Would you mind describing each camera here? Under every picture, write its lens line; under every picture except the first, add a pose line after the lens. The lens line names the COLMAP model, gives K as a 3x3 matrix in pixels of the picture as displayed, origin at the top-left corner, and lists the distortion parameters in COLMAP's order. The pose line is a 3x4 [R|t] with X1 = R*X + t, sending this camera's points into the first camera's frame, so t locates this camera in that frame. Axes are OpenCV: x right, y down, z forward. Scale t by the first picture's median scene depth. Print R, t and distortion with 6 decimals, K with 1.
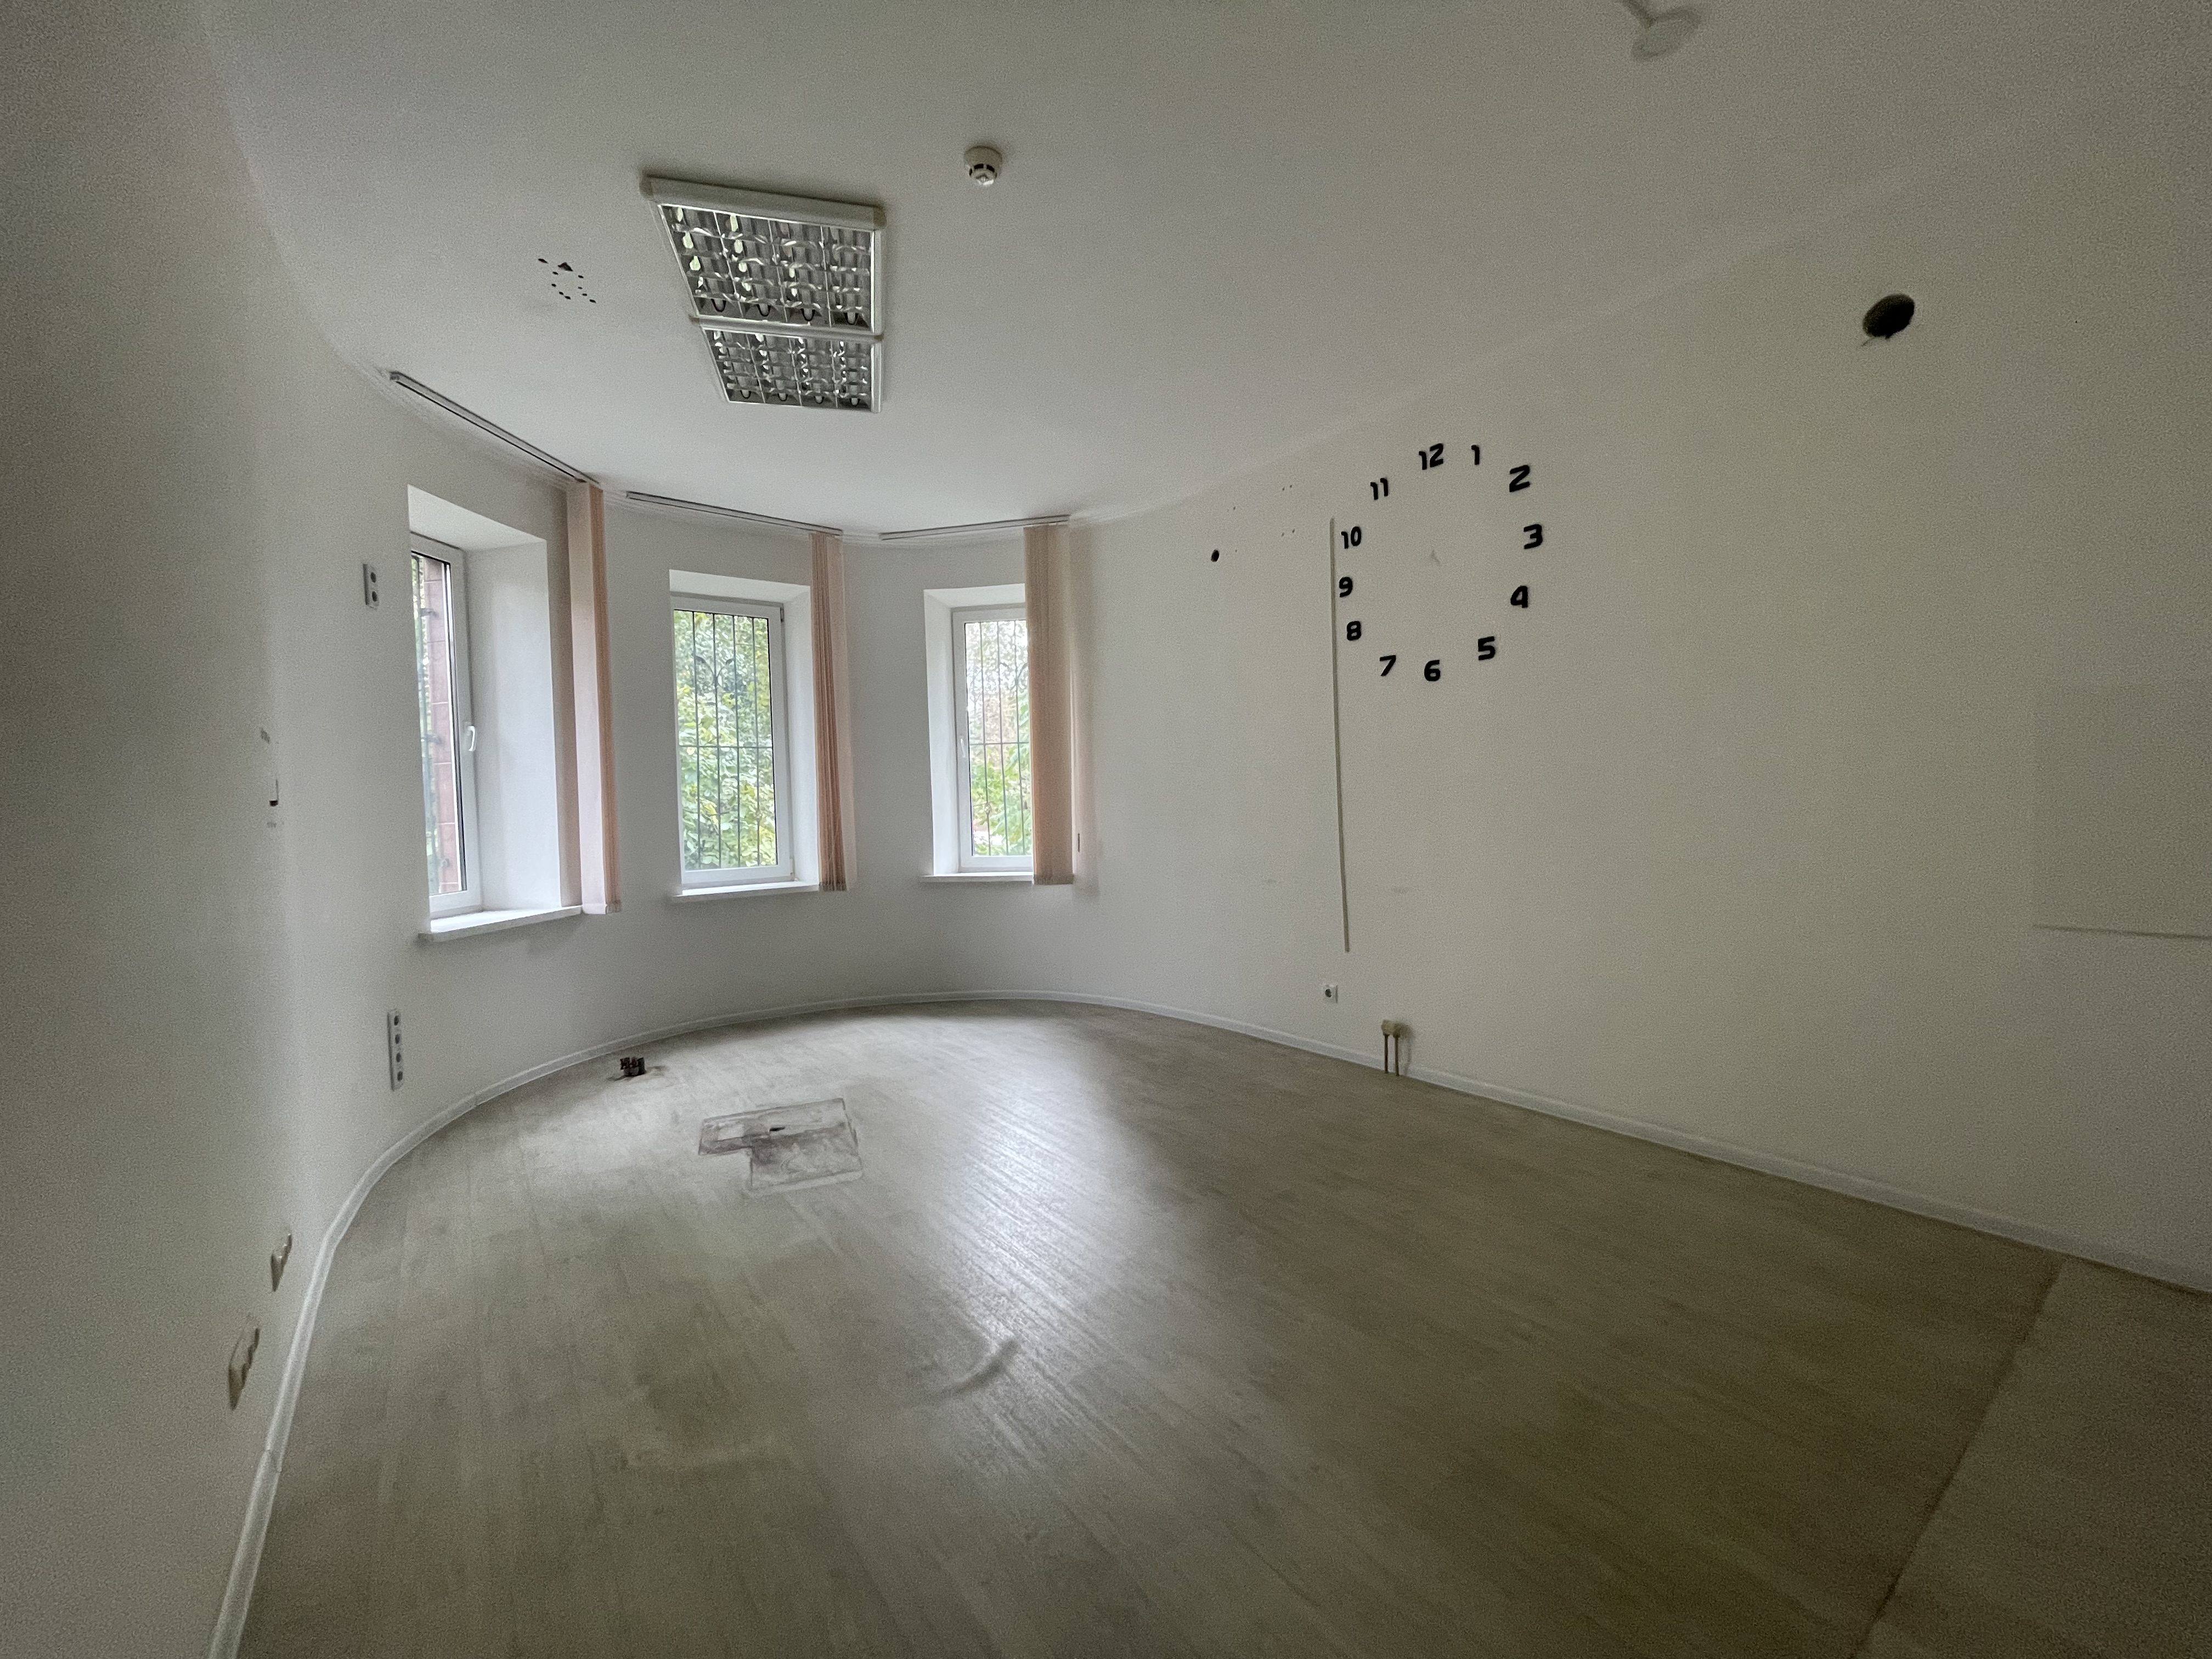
lens RADIAL K [[890.0, 0, 1099.6], [0, 890.0, 833.3], [0, 0, 1]] dist [-0.001361, 0.000885]
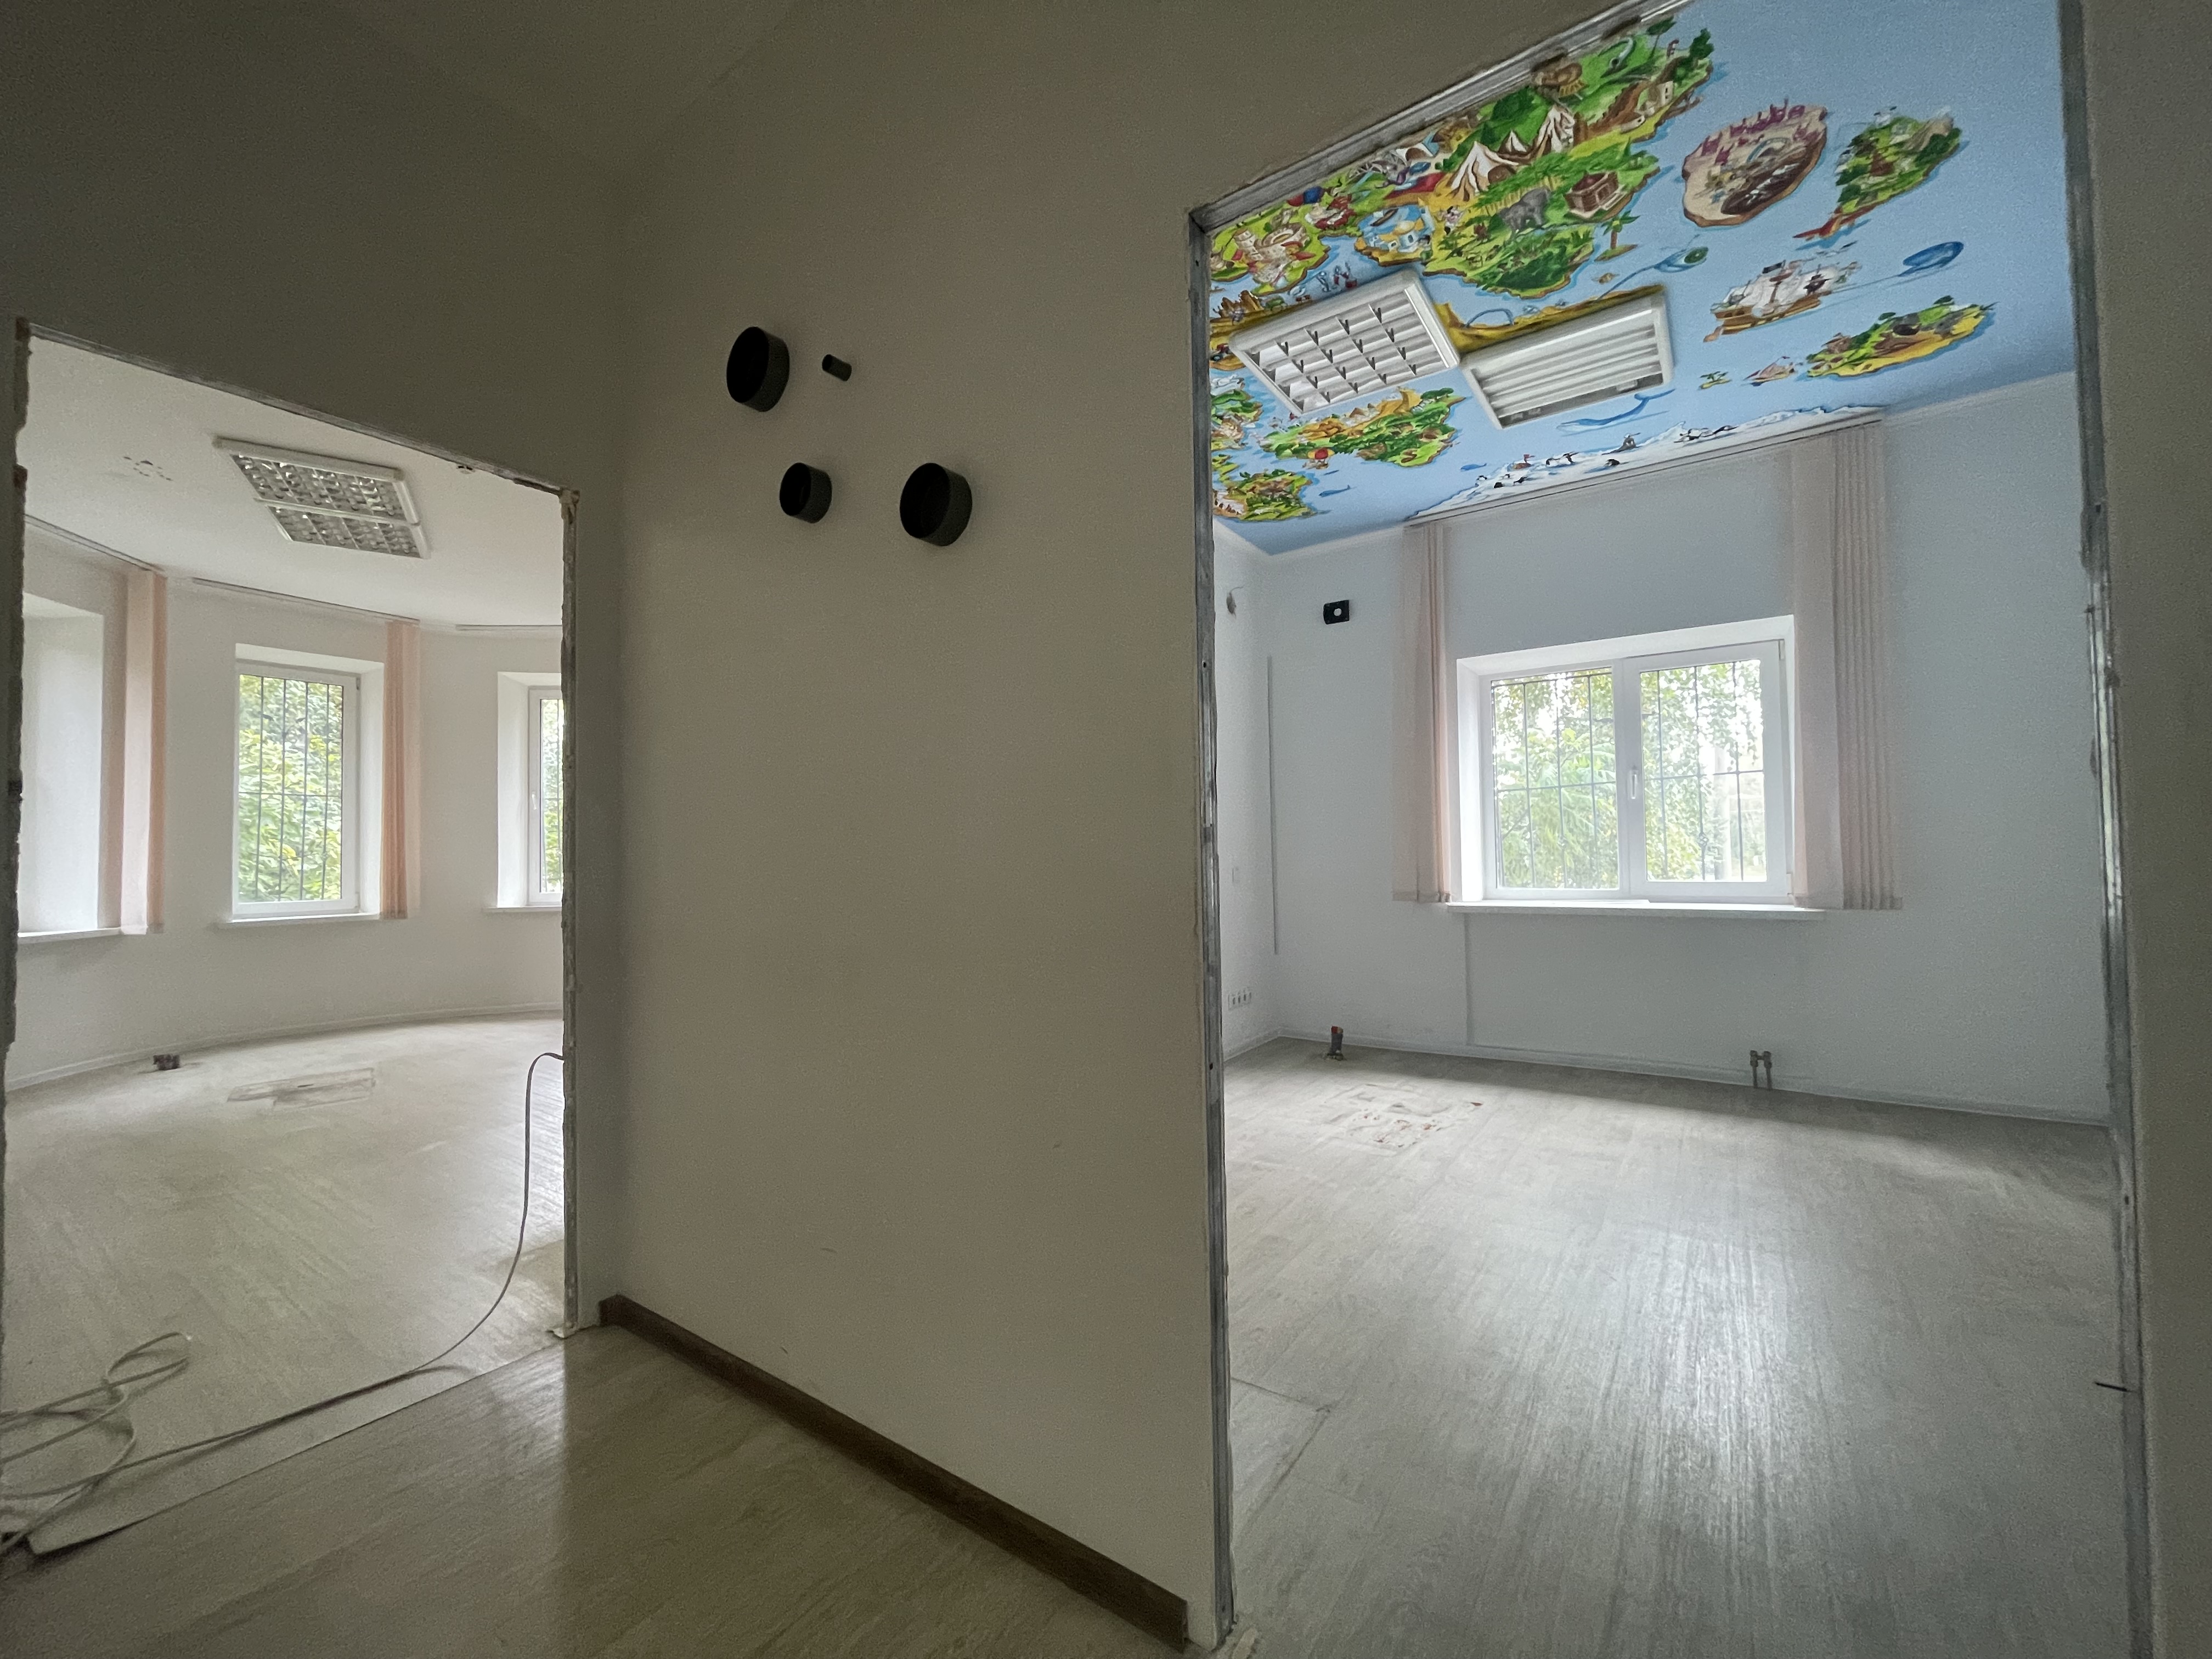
lens RADIAL K [[890.0, 0, 1114.8], [0, 890.0, 830.3], [0, 0, 1]] dist [-0.001361, 0.000885]
pose [[0.947870, 0.017644, 0.318170, 0.271344], [0.004866, 0.997548, -0.069816, 0.041209], [-0.318622, 0.067724, 0.945460, -0.509188]]
